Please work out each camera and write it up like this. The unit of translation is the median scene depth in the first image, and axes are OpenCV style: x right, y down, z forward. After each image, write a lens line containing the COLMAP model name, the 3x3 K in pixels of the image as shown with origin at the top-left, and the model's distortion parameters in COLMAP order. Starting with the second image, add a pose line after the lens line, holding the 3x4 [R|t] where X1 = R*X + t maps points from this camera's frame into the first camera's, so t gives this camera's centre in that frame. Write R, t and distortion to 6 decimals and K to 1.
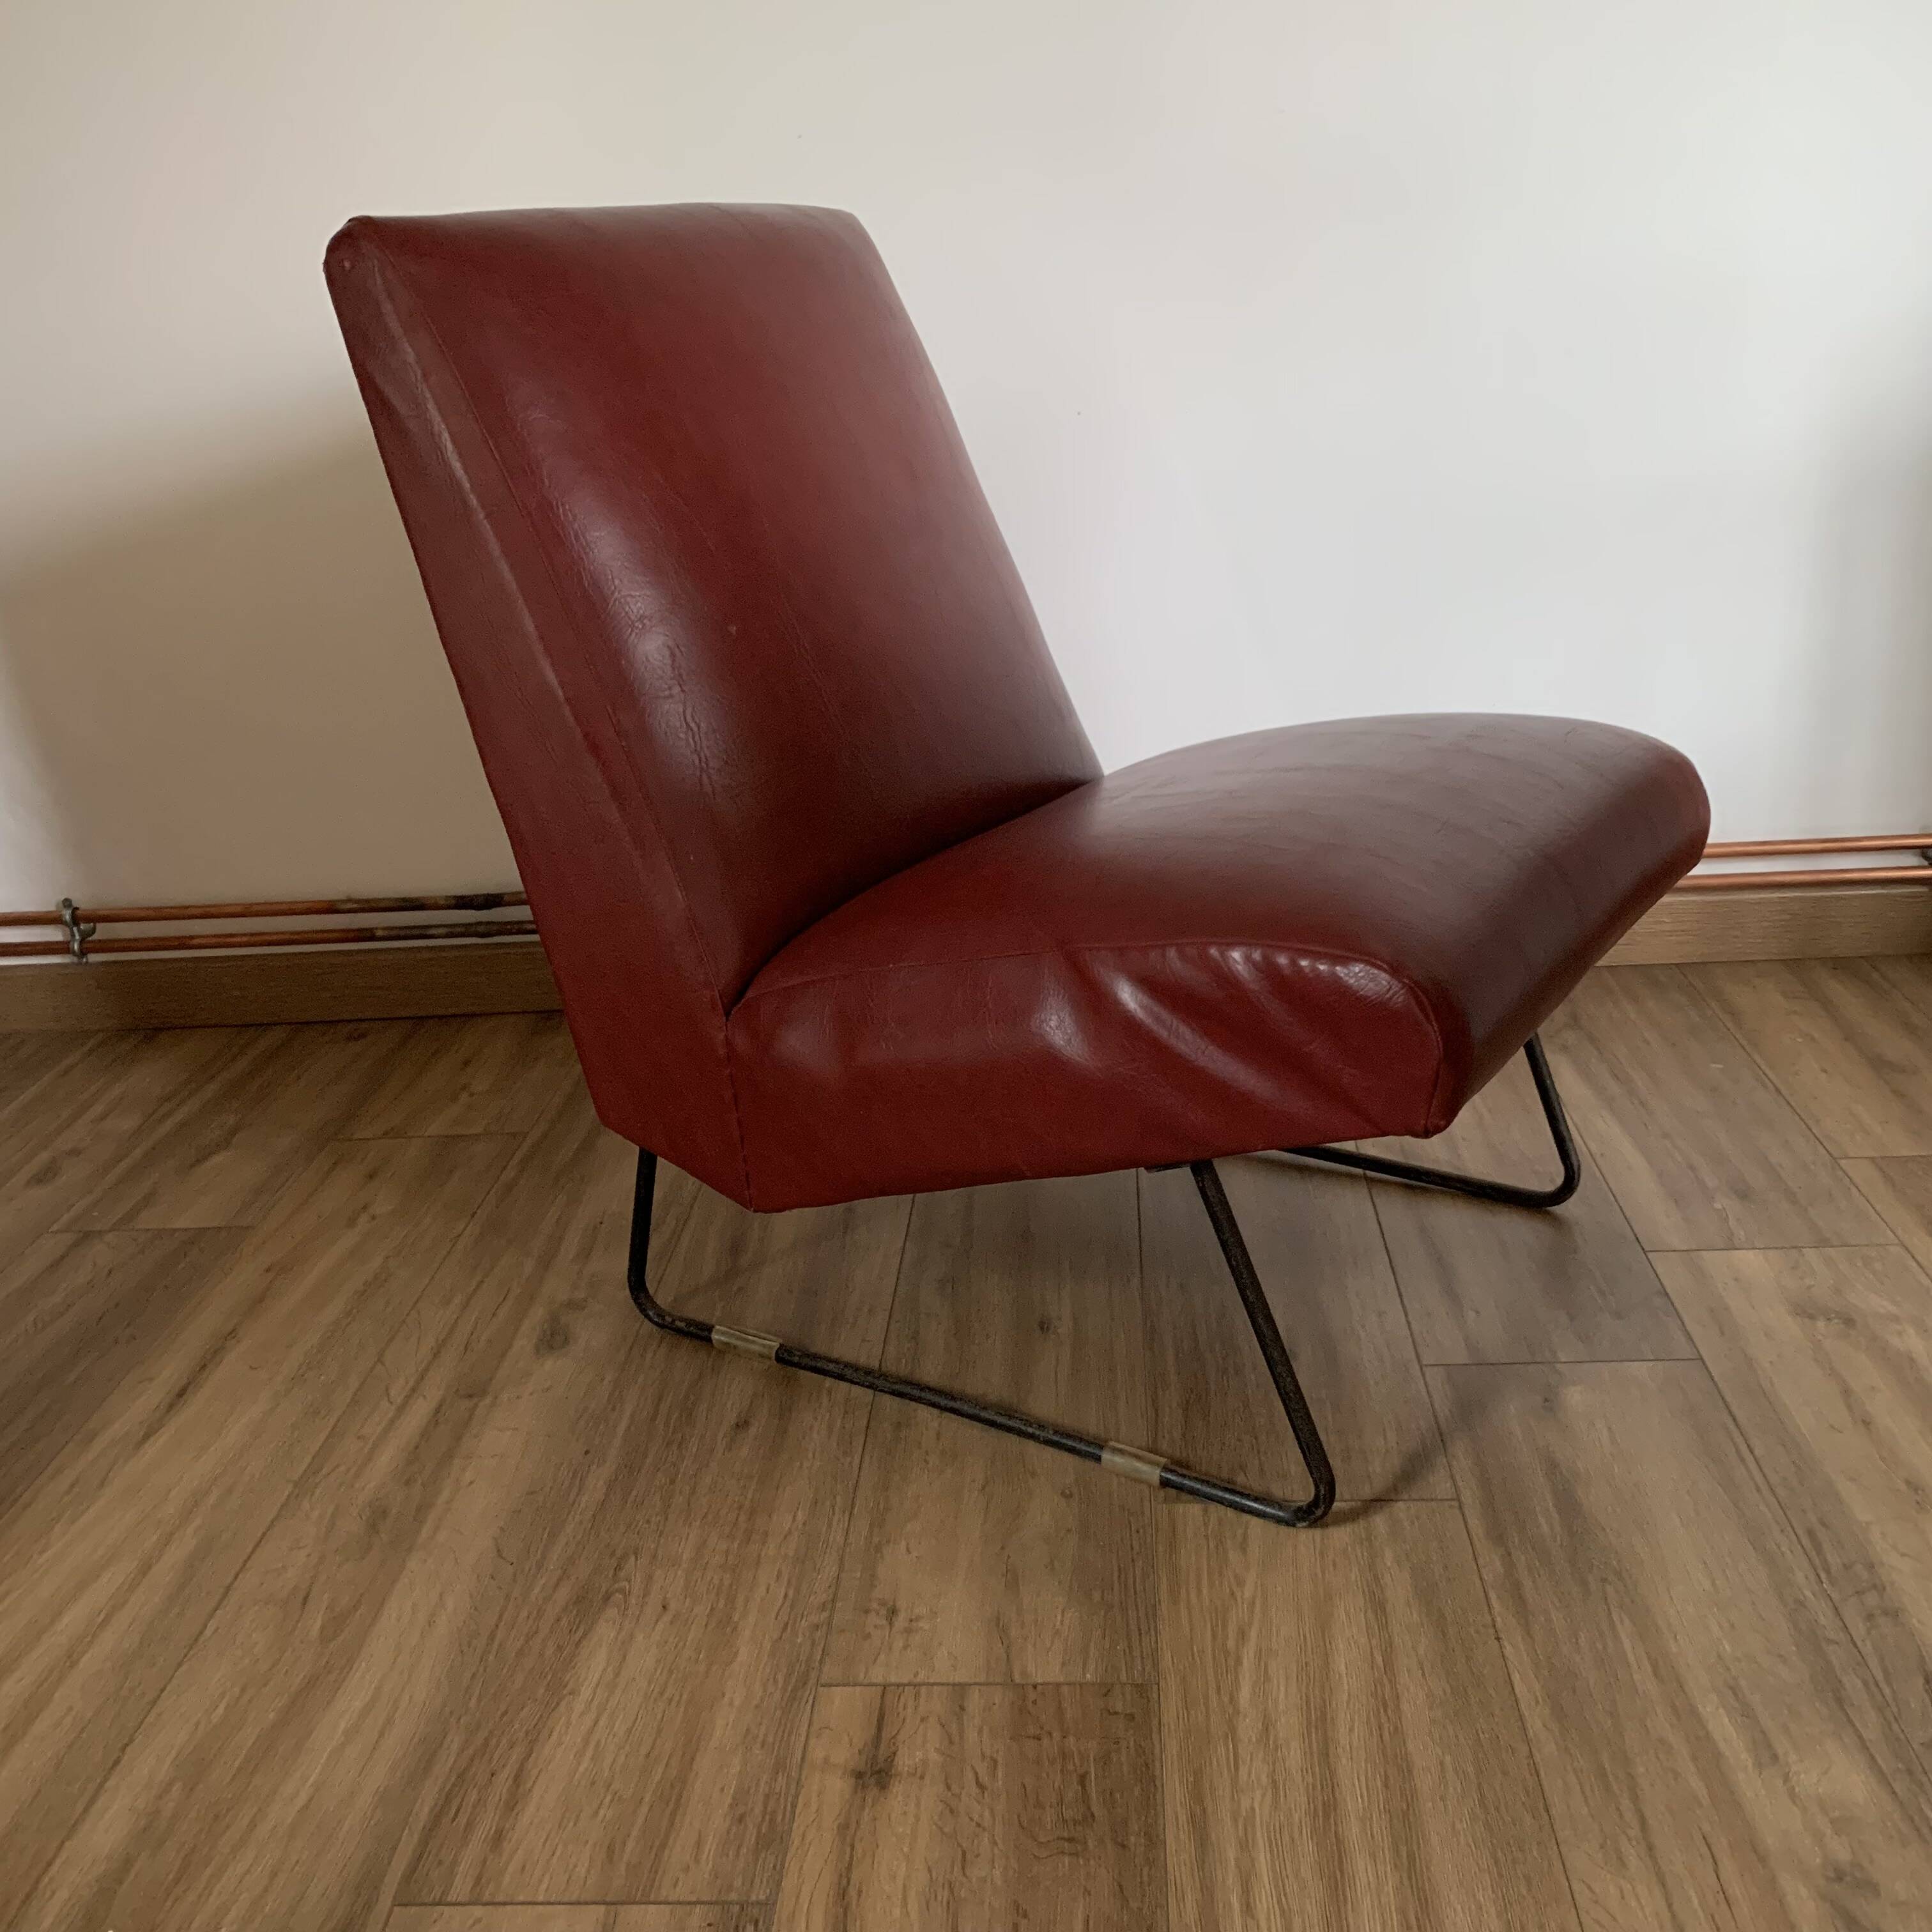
lens RADIAL K [[2015.3, 0, 966.0], [0, 2015.3, 966.0], [0, 0, 1]] dist [-0.005121, 0.028279]
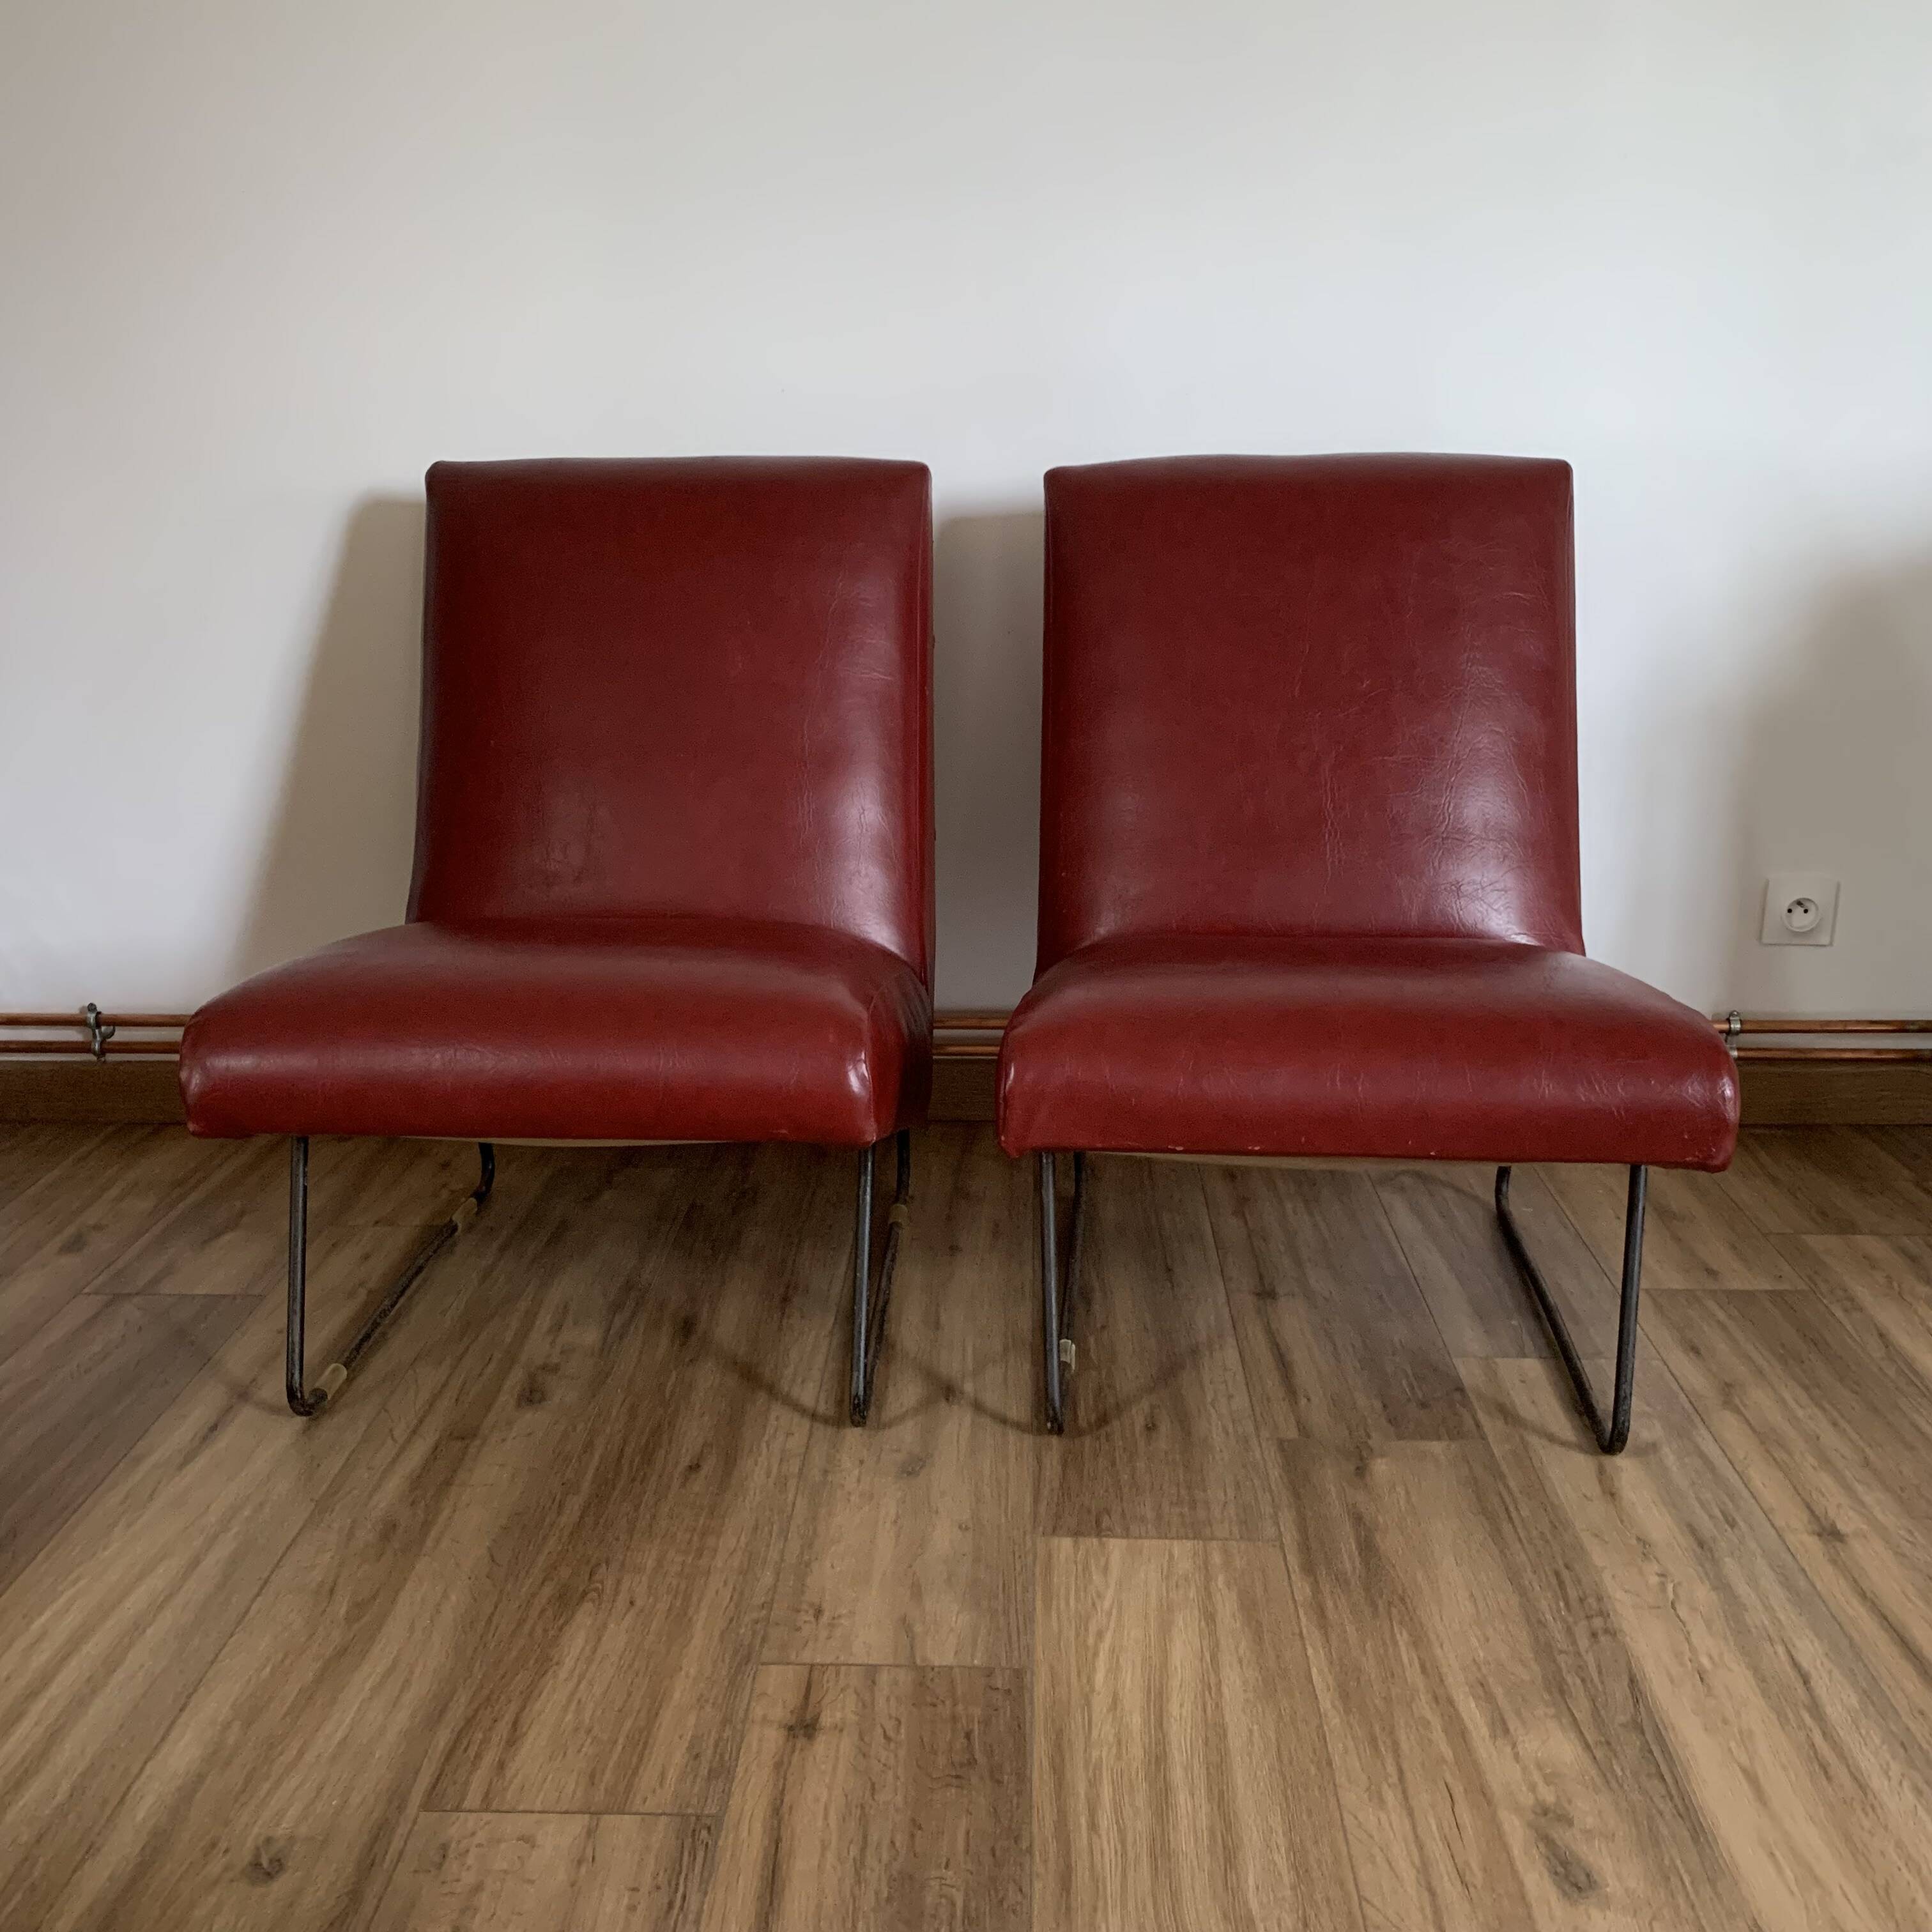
lens RADIAL K [[2024.3, 0, 963.6], [0, 2024.3, 966.4], [0, 0, 1]] dist [0.015605, -0.012605]
pose [[0.998052, 0.046351, 0.041759, -0.018823], [-0.043165, 0.996308, -0.074216, 0.016344], [-0.045045, 0.072269, 0.996367, -0.276686]]
